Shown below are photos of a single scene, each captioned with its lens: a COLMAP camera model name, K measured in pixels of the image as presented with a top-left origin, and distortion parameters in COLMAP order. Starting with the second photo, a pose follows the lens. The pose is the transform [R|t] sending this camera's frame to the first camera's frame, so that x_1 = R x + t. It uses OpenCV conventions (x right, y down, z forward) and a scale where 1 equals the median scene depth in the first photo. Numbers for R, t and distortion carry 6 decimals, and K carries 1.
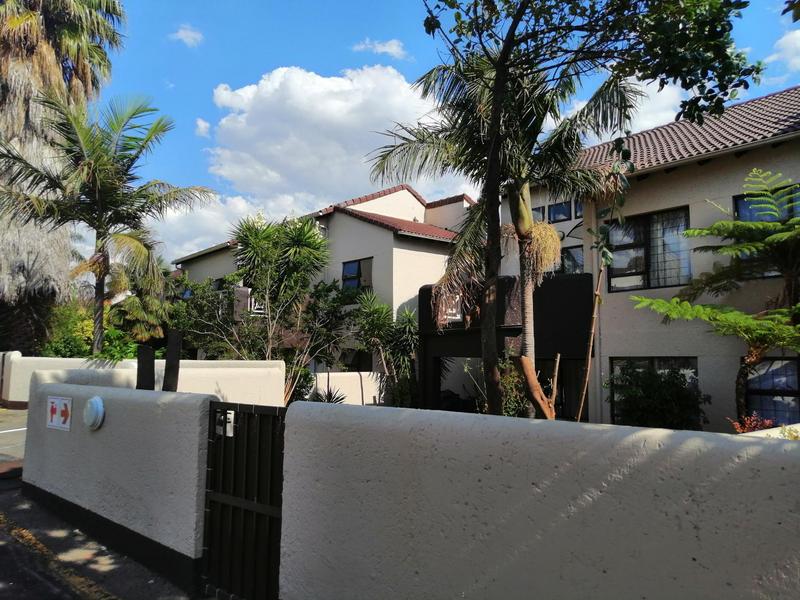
lens RADIAL K [[607.0, 0, 400.5], [0, 607.0, 296.5], [0, 0, 1]] dist [0.008479, 0.008874]
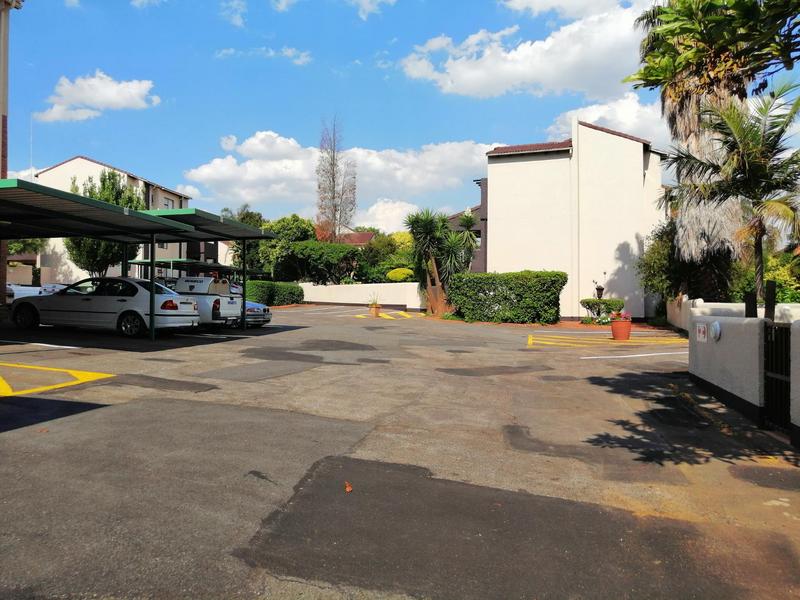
lens RADIAL K [[607.0, 0, 400.5], [0, 607.0, 296.5], [0, 0, 1]] dist [0.008479, 0.008874]
pose [[0.492684, -0.019157, -0.869998, 0.227767], [0.090836, 0.995428, 0.029521, -0.016283], [0.865455, -0.093572, 0.492171, -0.251660]]
